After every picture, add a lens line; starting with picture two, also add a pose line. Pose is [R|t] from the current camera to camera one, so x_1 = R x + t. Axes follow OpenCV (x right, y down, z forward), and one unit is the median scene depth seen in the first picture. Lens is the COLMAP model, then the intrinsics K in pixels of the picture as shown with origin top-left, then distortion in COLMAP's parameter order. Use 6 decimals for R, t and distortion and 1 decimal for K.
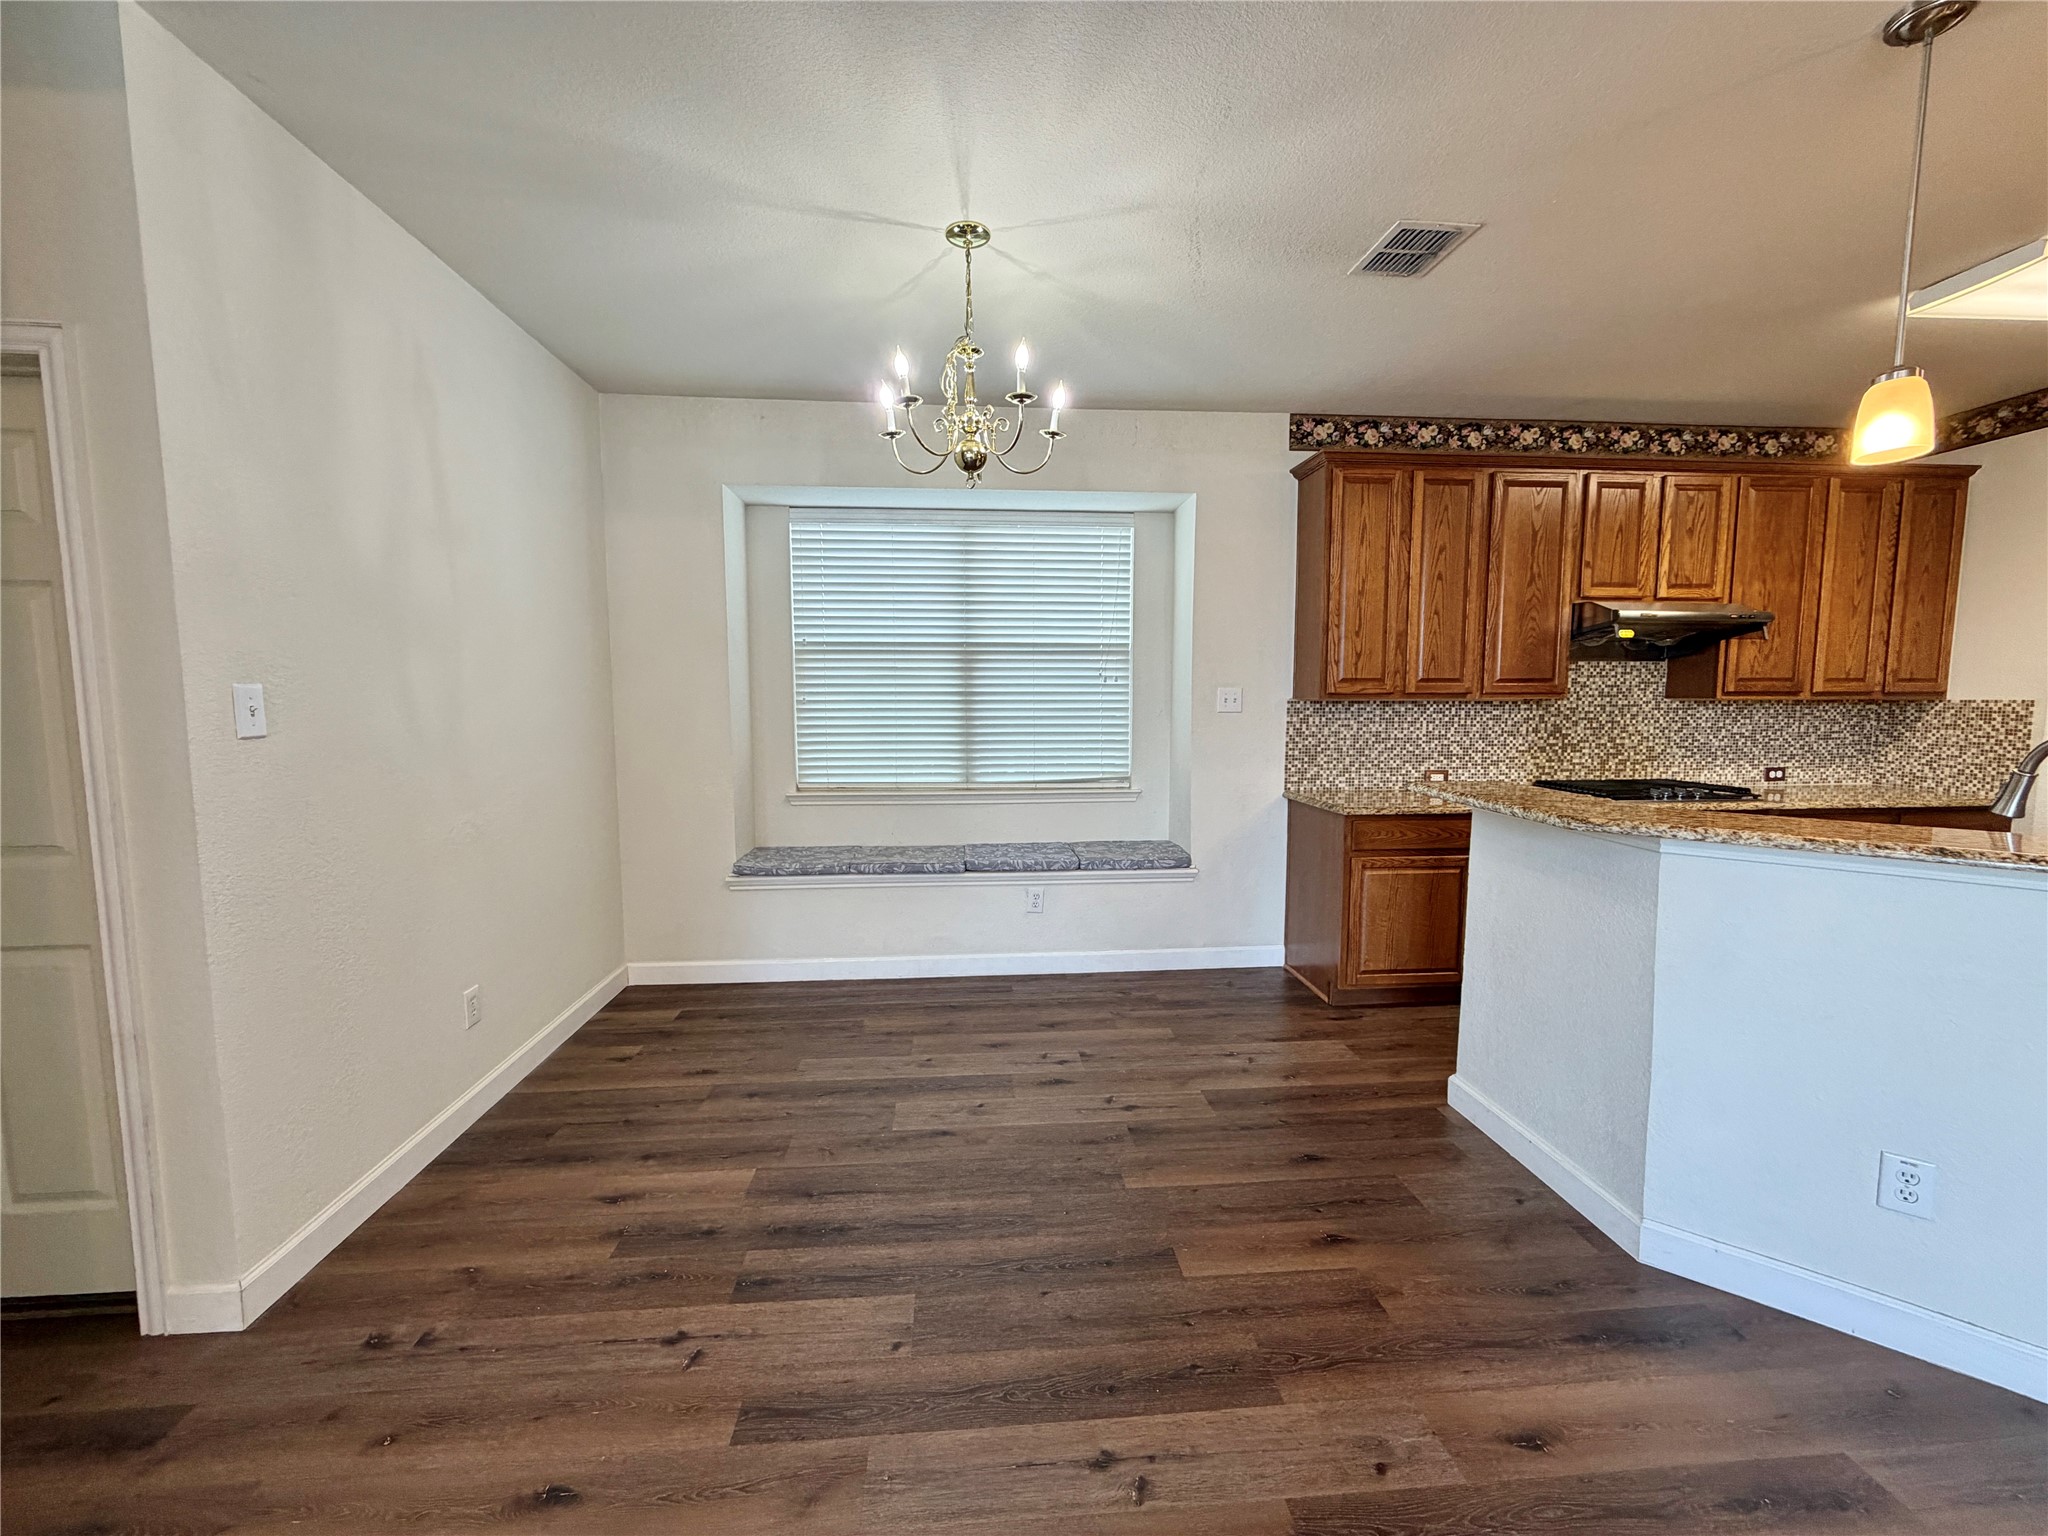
lens RADIAL K [[815.7, 0, 1023.8], [0, 815.7, 767.3], [0, 0, 1]] dist [-0.000410, -0.000248]
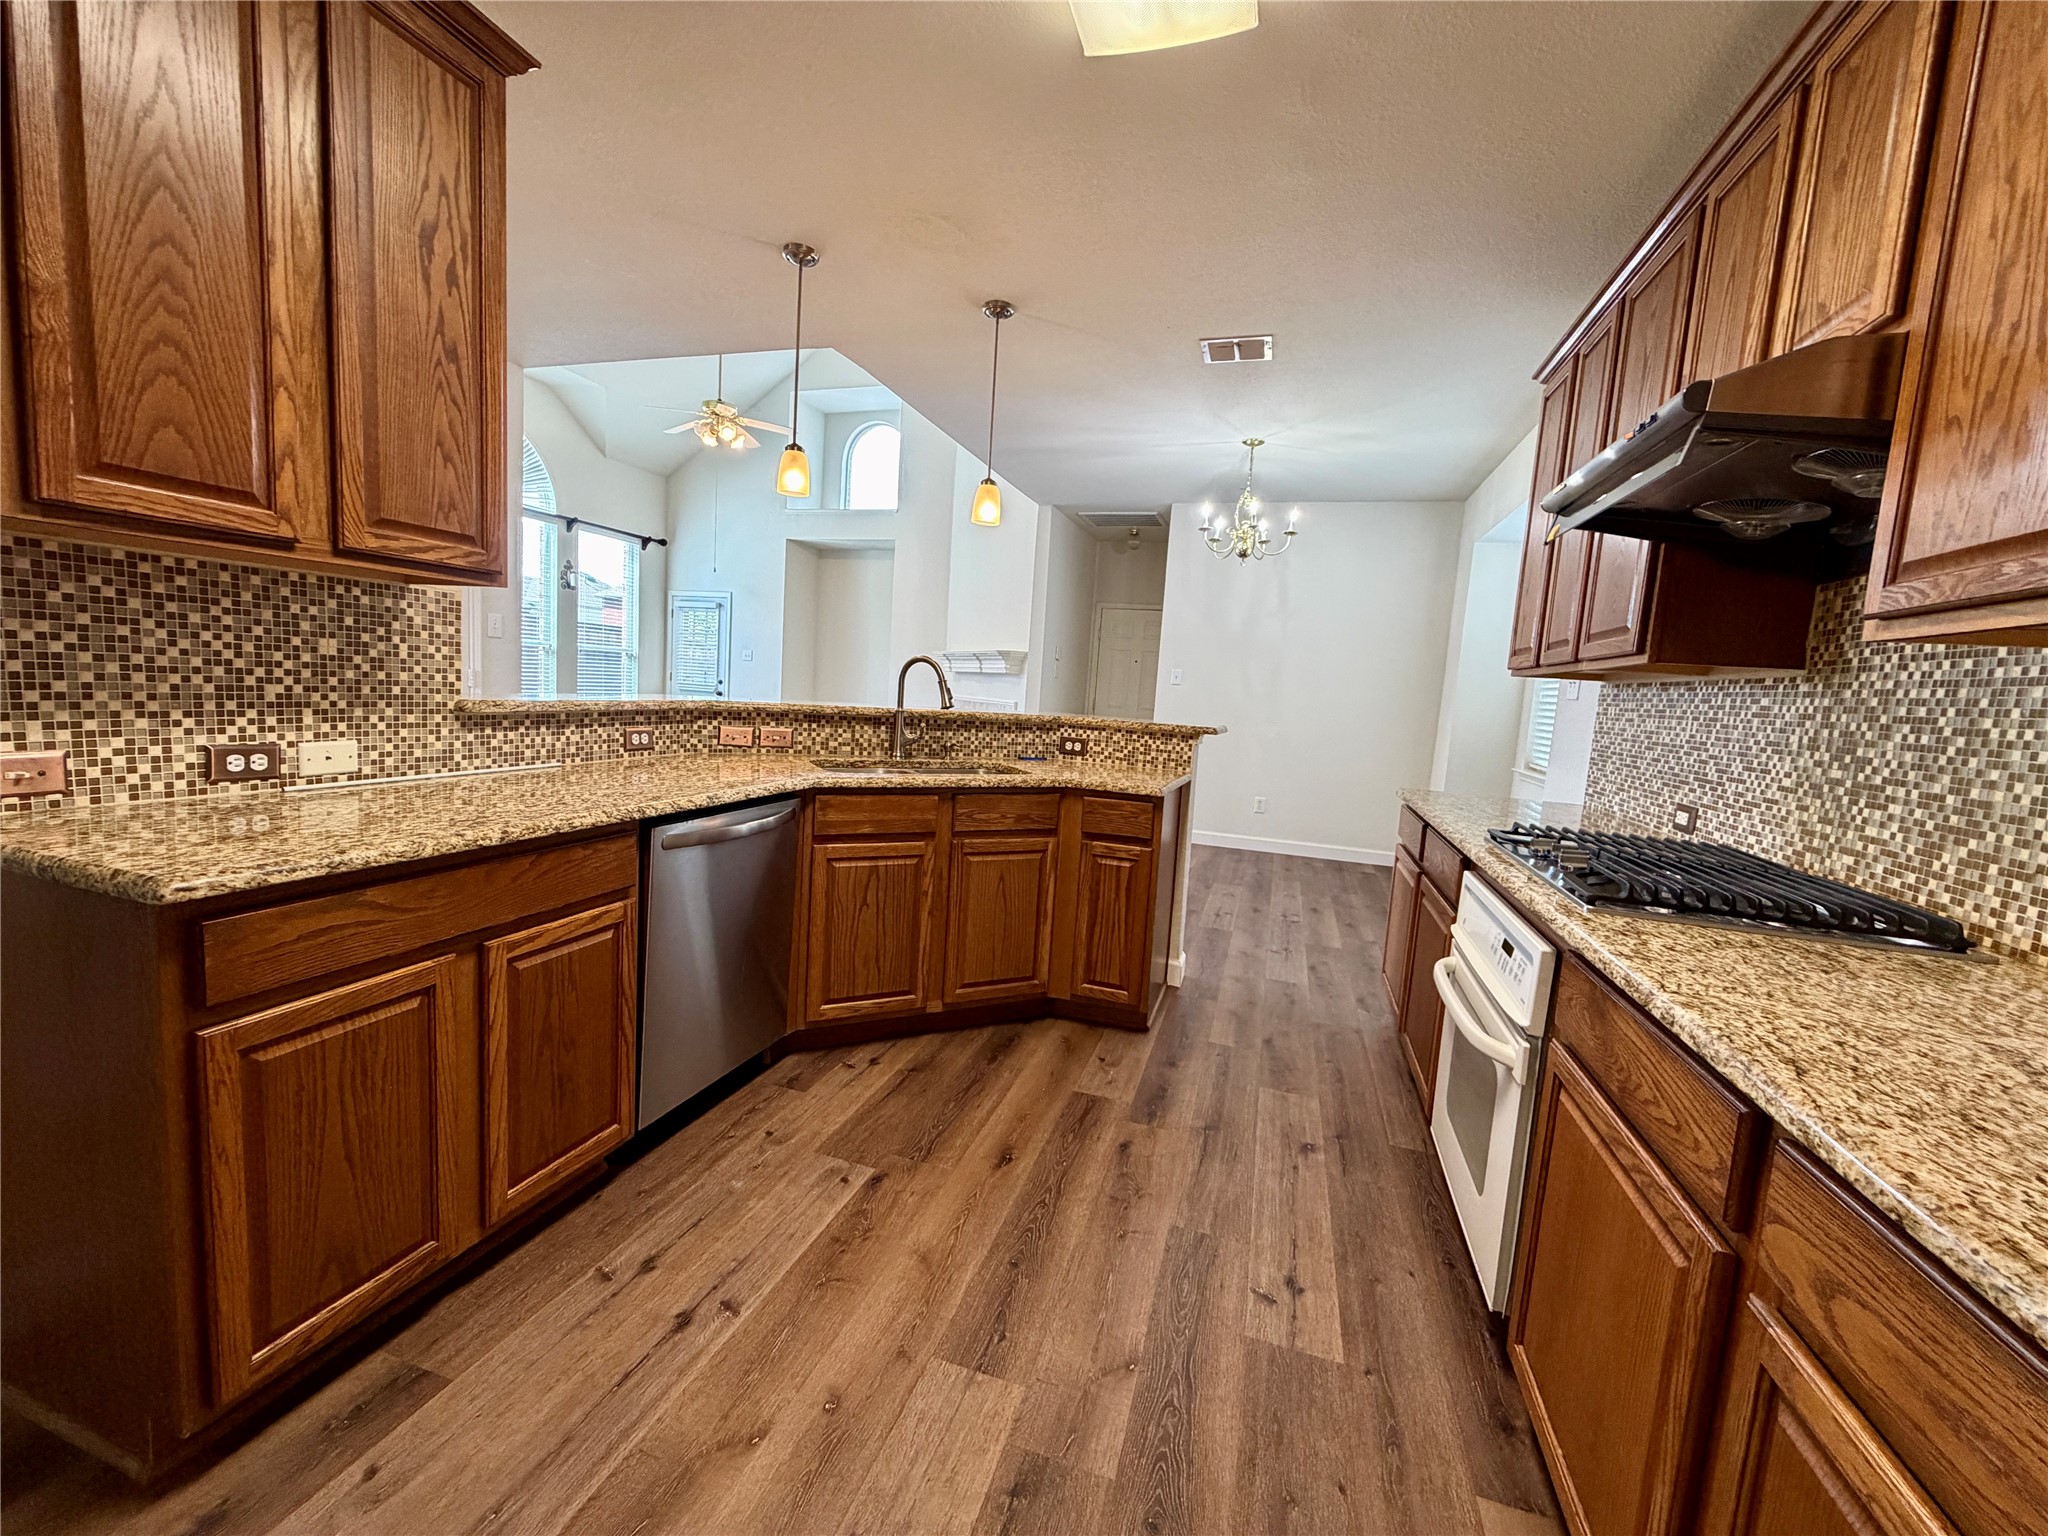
lens RADIAL K [[815.7, 0, 1017.9], [0, 815.7, 765.4], [0, 0, 1]] dist [-0.000410, -0.000248]
pose [[-0.390142, 0.069217, -0.918149, 1.252441], [-0.145628, 0.979981, 0.135759, -0.033783], [0.909165, 0.186673, -0.372252, 0.829987]]
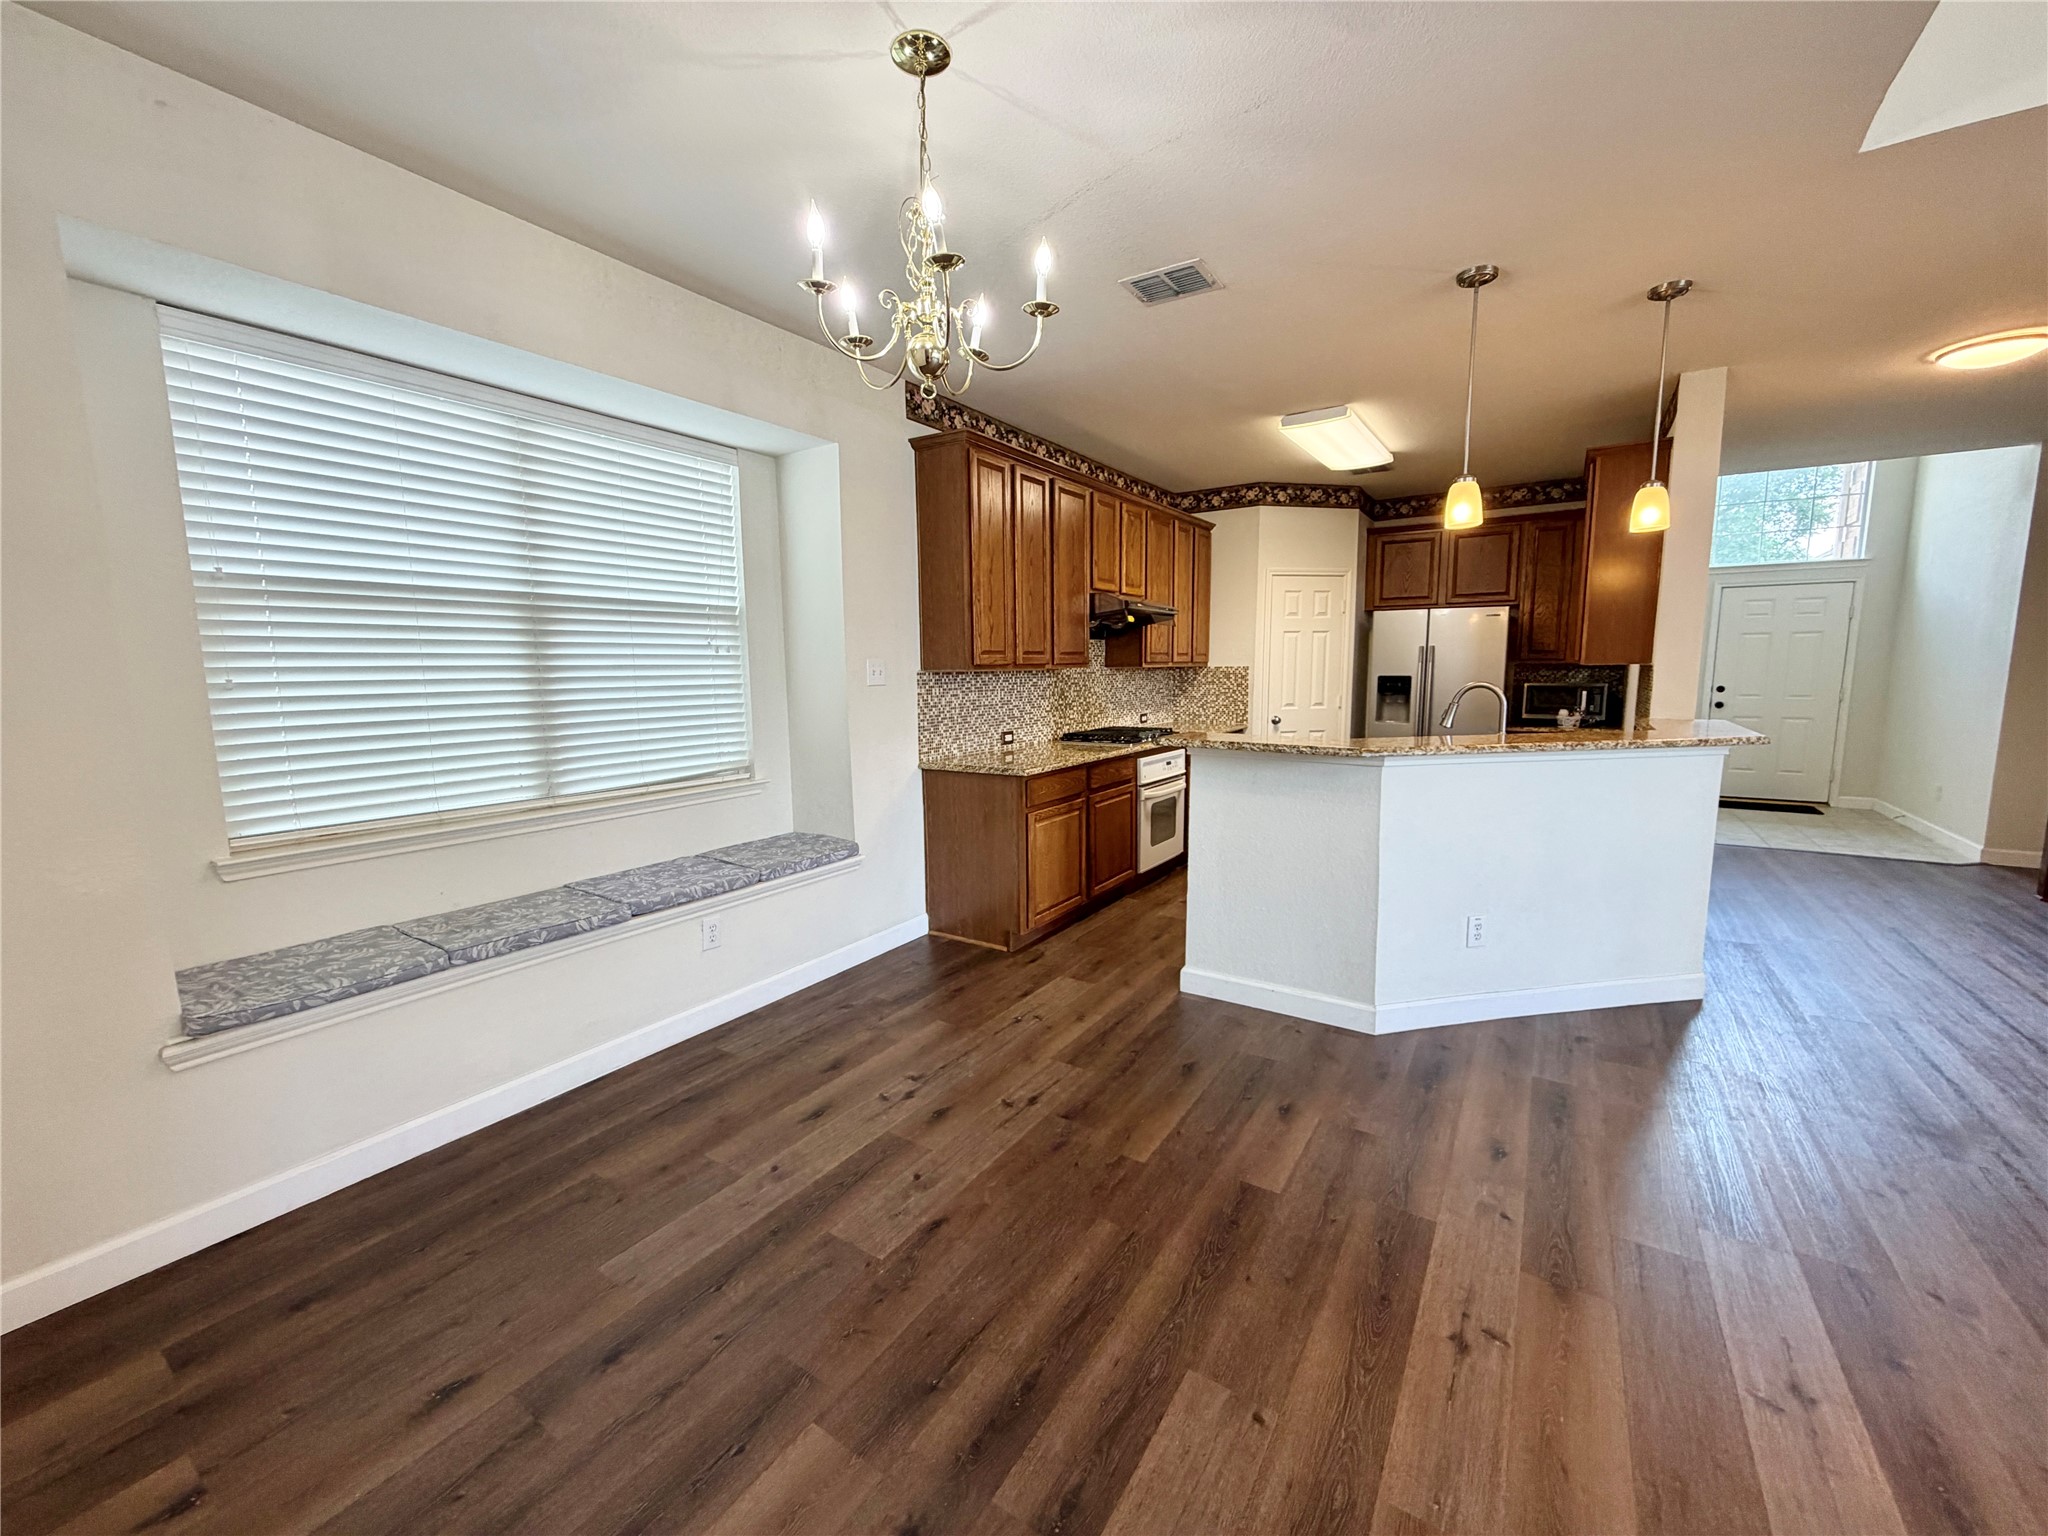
lens RADIAL K [[815.7, 0, 1023.6], [0, 815.7, 765.4], [0, 0, 1]] dist [-0.000410, -0.000248]
pose [[0.614730, -0.101777, 0.782143, -0.404532], [0.079078, 0.994596, 0.067271, -0.025745], [-0.784763, 0.020497, 0.619457, 0.285339]]
